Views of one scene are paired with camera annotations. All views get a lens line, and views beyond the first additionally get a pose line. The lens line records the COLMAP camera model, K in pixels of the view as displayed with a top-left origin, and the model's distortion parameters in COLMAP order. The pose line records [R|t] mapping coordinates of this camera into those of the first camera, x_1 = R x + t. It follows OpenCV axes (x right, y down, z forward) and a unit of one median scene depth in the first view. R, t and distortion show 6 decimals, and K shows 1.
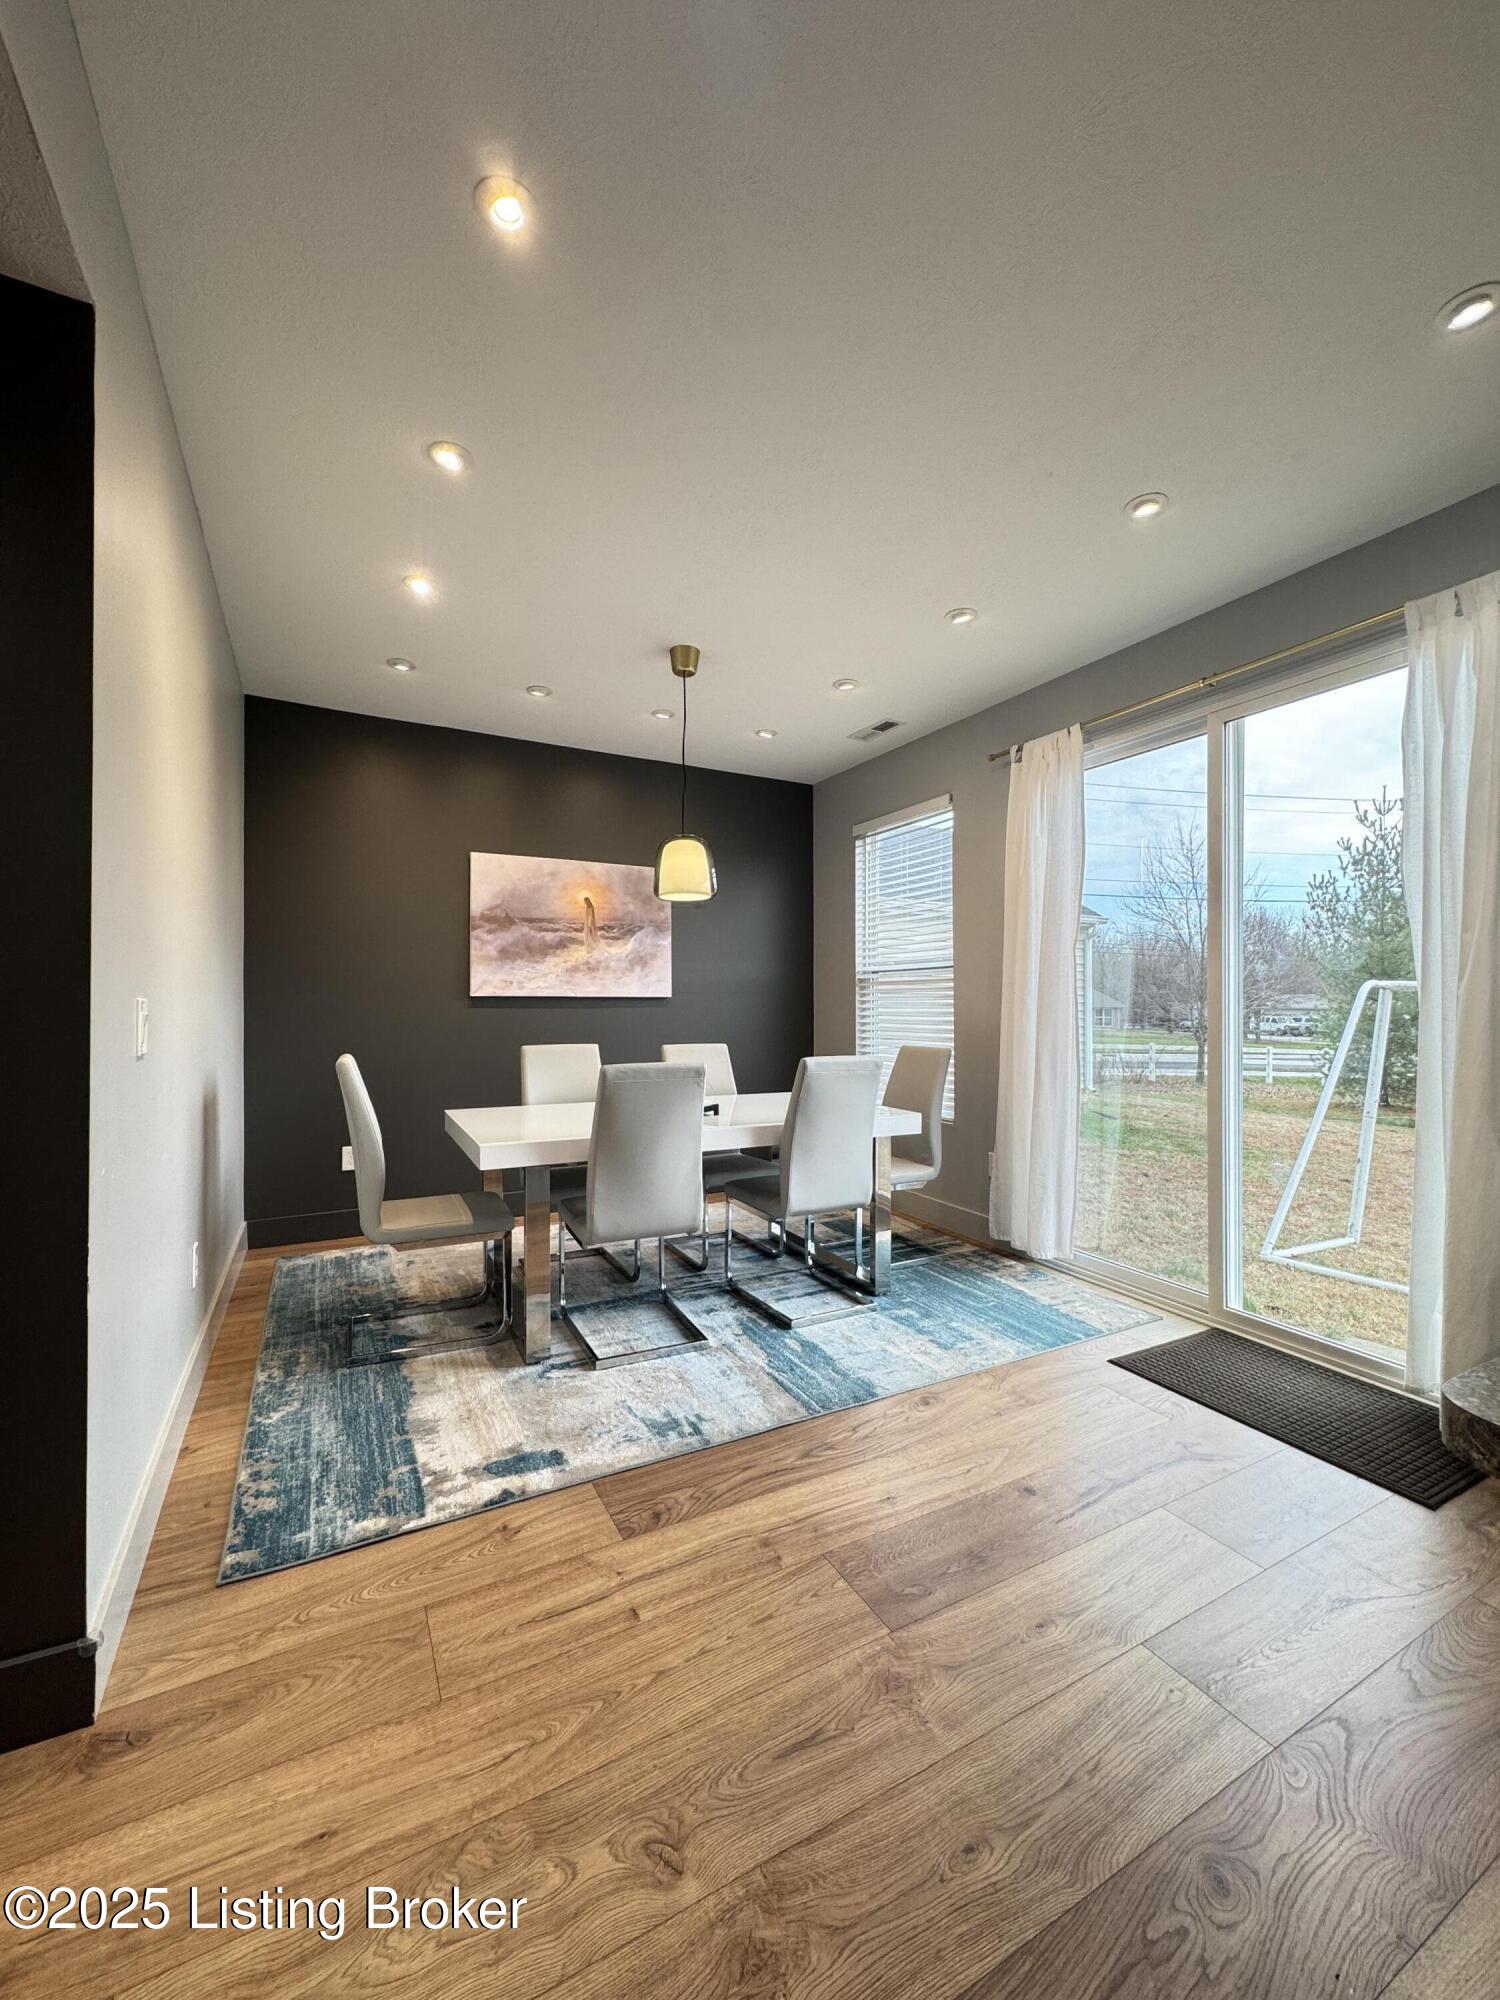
lens RADIAL K [[794.0, 0, 749.6], [0, 794.0, 999.7], [0, 0, 1]] dist [-0.003052, 0.000792]
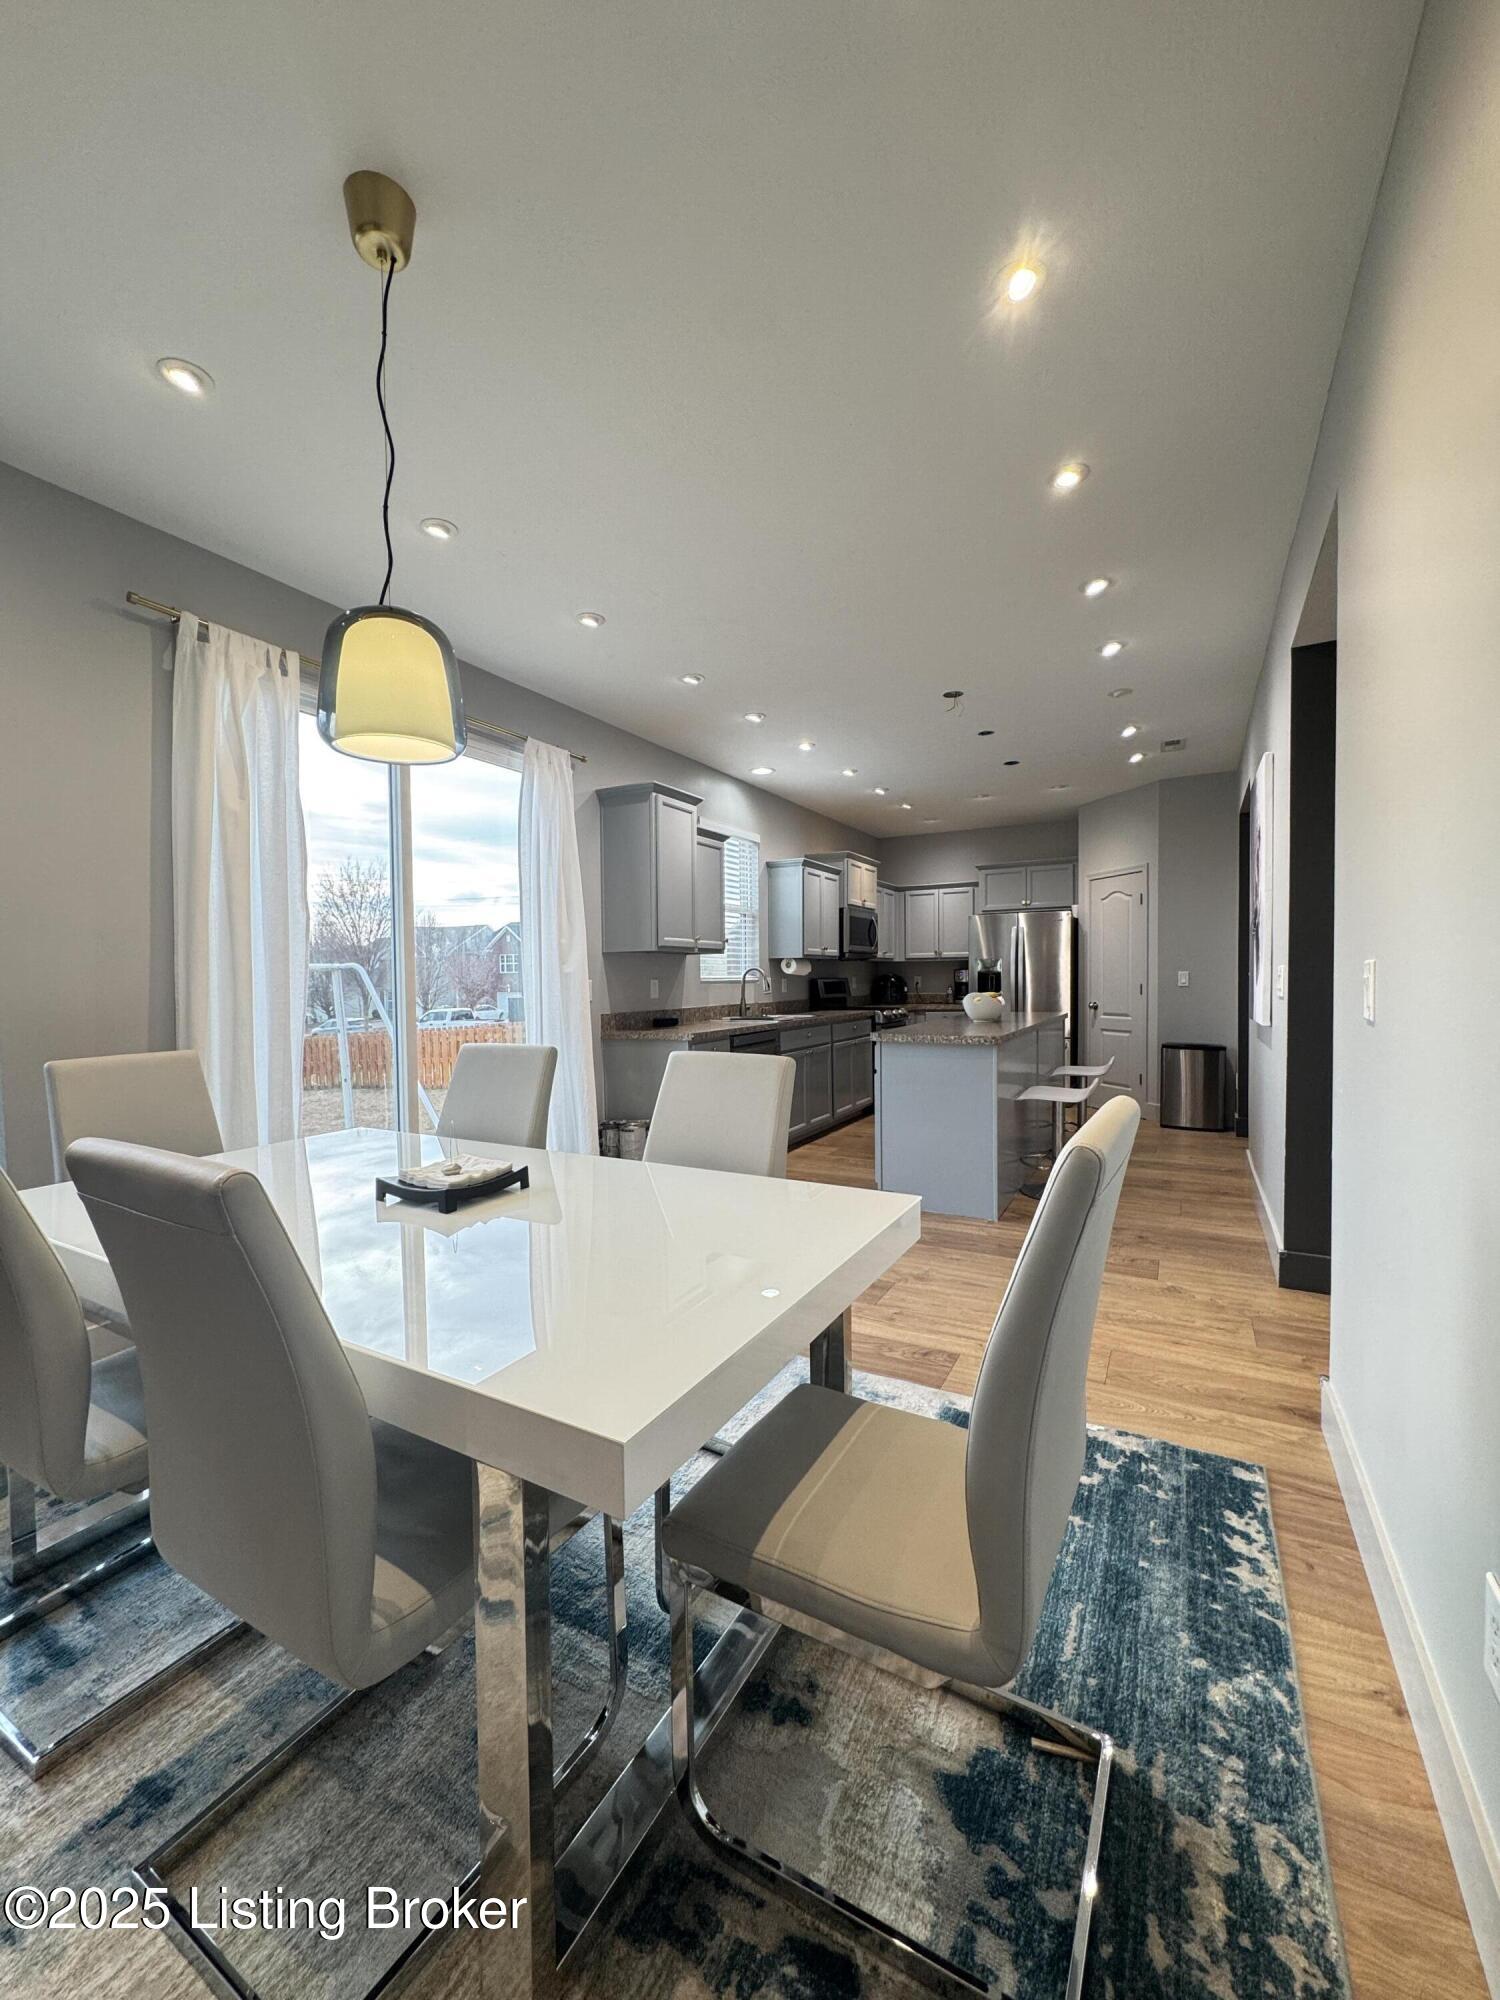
lens RADIAL K [[794.0, 0, 747.5], [0, 794.0, 997.7], [0, 0, 1]] dist [-0.003052, 0.000792]
pose [[-0.542953, -0.021507, 0.839487, -0.706672], [0.004007, 0.999594, 0.028200, 0.007242], [-0.839753, 0.018676, -0.542647, 1.305798]]
